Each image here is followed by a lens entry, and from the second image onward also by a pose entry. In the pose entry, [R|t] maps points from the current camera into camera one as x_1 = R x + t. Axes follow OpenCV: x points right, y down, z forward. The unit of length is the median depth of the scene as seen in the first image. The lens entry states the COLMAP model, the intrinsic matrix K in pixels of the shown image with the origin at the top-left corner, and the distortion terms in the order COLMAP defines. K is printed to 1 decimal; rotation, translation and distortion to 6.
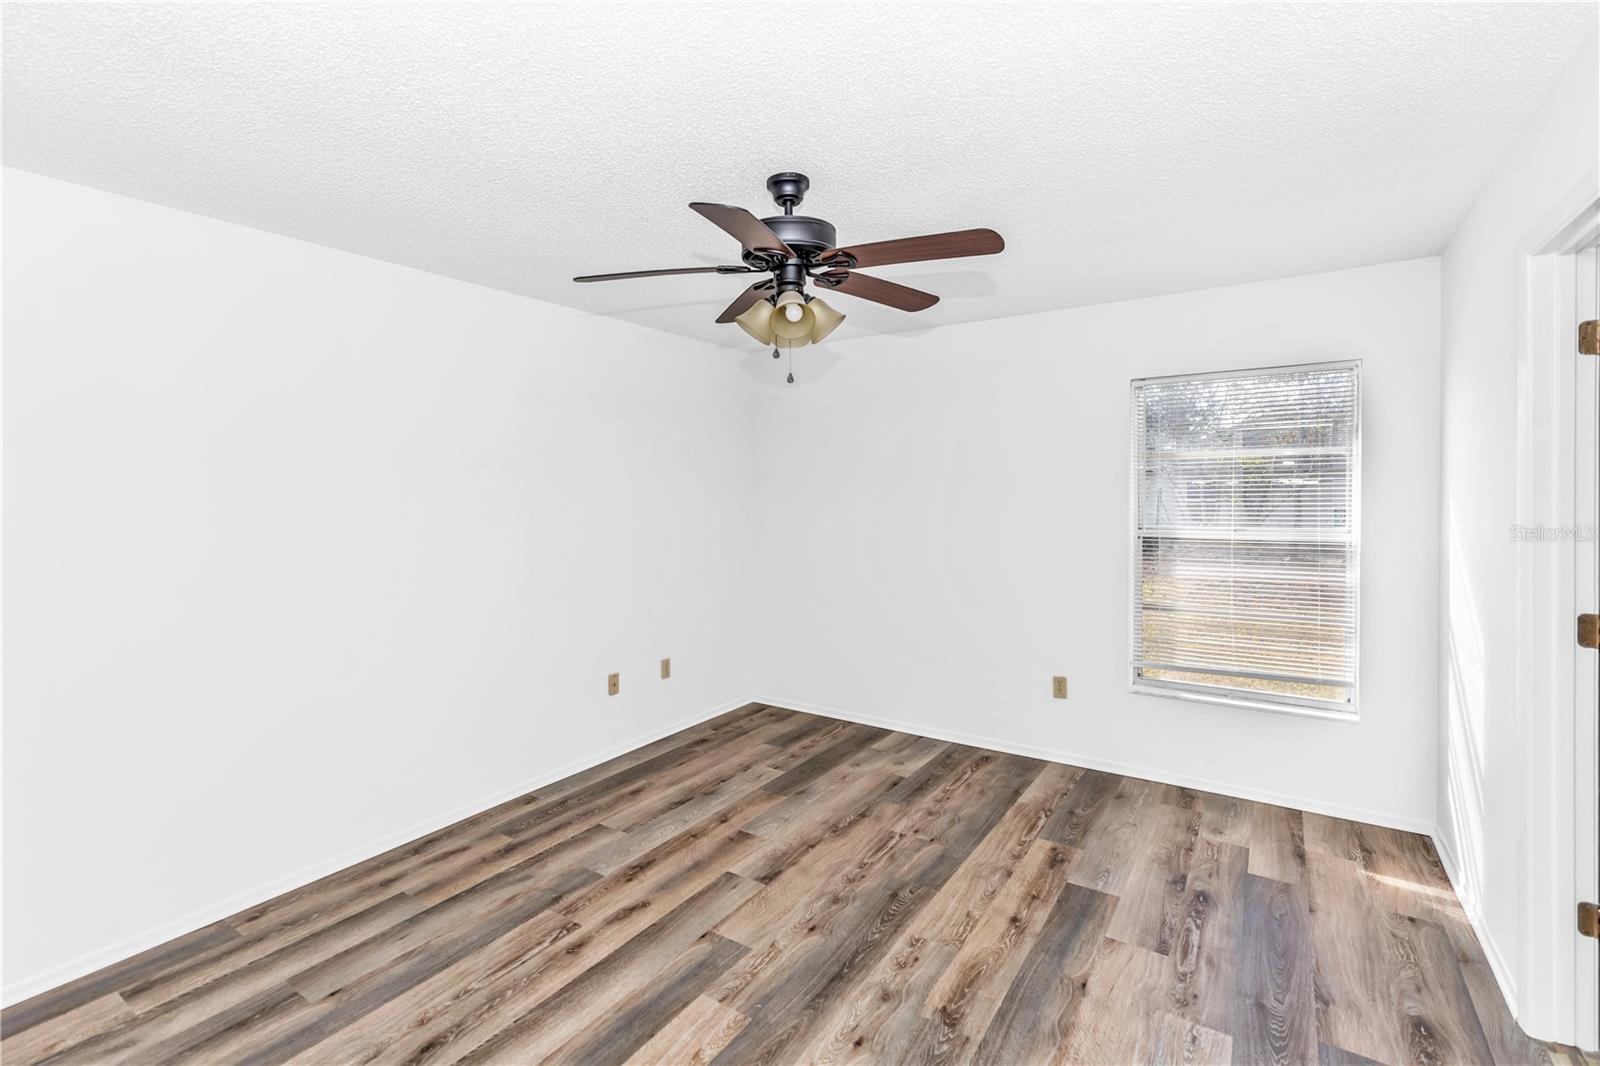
lens RADIAL K [[732.1, 0, 798.1], [0, 732.1, 525.0], [0, 0, 1]] dist [0.000839, 0.000672]
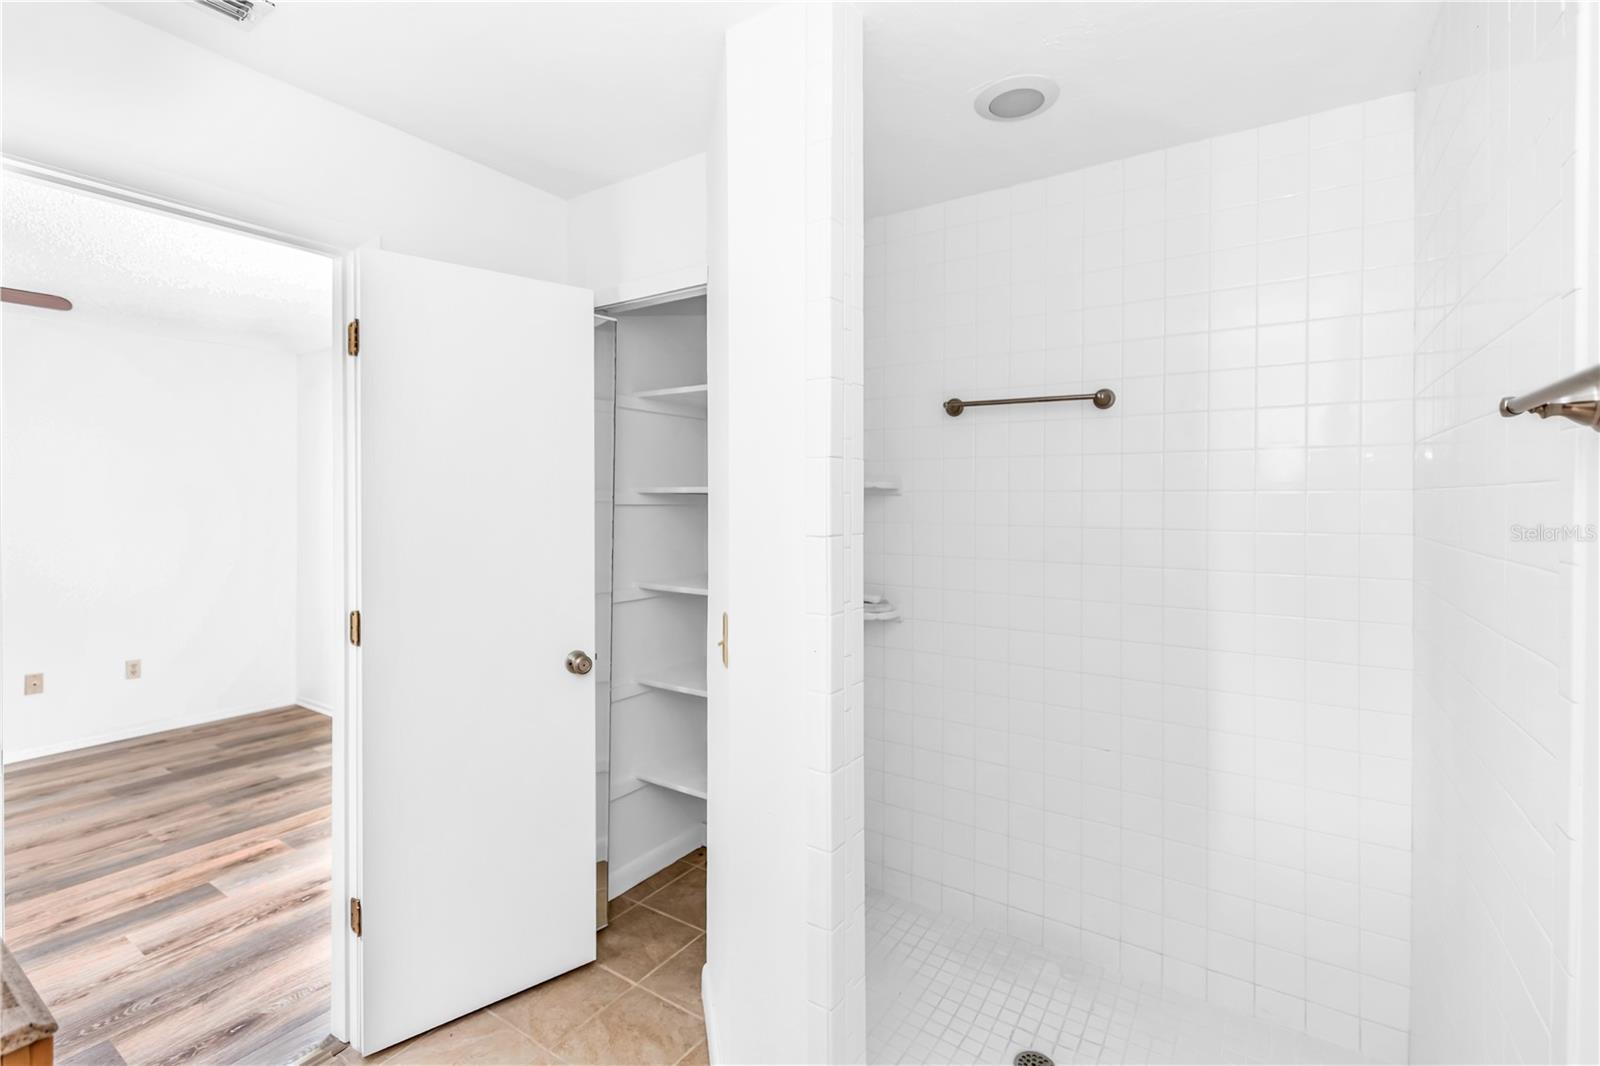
lens RADIAL K [[732.1, 0, 799.0], [0, 732.1, 526.7], [0, 0, 1]] dist [0.000839, 0.000672]
pose [[0.999937, 0.005774, 0.009647, 1.028298], [-0.005716, 0.999965, -0.006063, 0.005868], [-0.009682, 0.006008, 0.999935, -0.004917]]
